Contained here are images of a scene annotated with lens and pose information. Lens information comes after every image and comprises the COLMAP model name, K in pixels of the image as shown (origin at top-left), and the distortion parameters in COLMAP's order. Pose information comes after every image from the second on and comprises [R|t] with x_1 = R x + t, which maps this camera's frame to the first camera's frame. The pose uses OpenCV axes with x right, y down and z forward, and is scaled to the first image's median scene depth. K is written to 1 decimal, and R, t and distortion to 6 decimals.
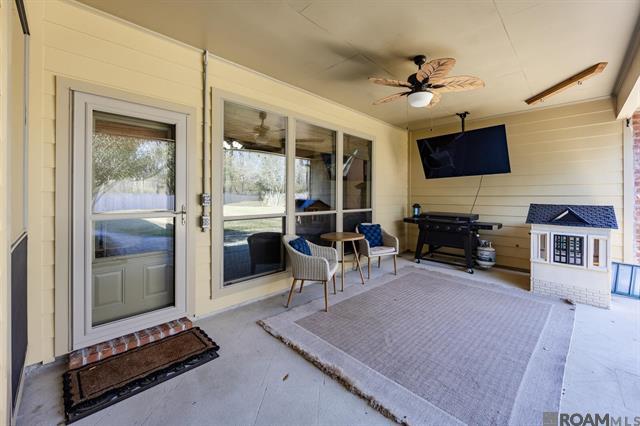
lens RADIAL K [[255.4, 0, 336.5], [0, 255.4, 197.7], [0, 0, 1]] dist [-0.000653, 0.000150]
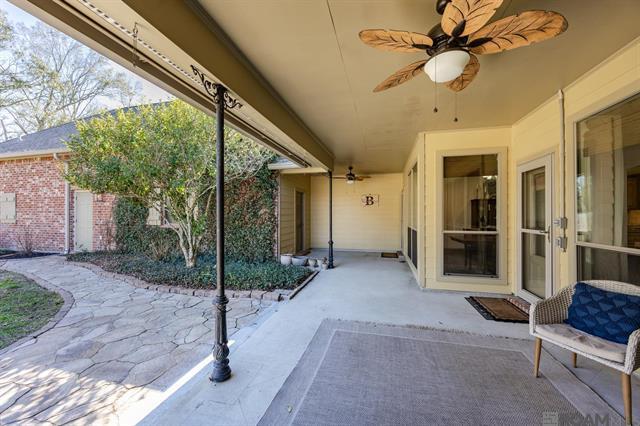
lens RADIAL K [[255.4, 0, 318.8], [0, 255.4, 213.5], [0, 0, 1]] dist [-0.000653, 0.000150]
pose [[-0.880793, -0.011742, -0.473356, 1.010477], [-0.011228, 0.999929, -0.003912, -0.017472], [0.473368, 0.001870, -0.880863, 1.576164]]
